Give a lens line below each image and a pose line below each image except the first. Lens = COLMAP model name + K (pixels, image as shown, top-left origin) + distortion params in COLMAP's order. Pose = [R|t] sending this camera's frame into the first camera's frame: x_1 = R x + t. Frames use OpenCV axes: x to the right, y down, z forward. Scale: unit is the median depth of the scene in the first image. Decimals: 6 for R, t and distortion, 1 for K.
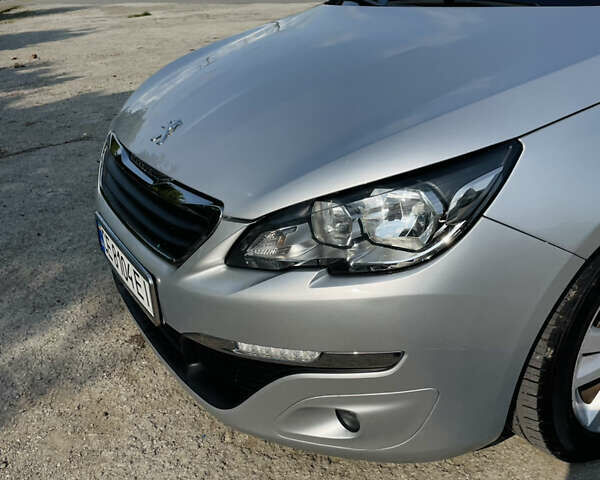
lens RADIAL K [[608.4, 0, 300.0], [0, 608.4, 240.0], [0, 0, 1]] dist [0.084955, -0.110700]
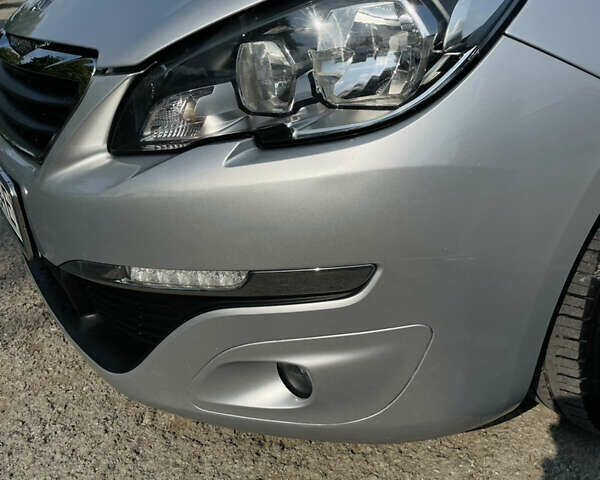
lens RADIAL K [[627.8, 0, 296.1], [0, 627.8, 242.1], [0, 0, 1]] dist [0.124554, -0.215052]
pose [[0.999769, -0.012896, 0.017180, 0.058635], [0.012559, 0.999729, 0.019595, 0.111397], [-0.017428, -0.019375, 0.999660, 0.272432]]
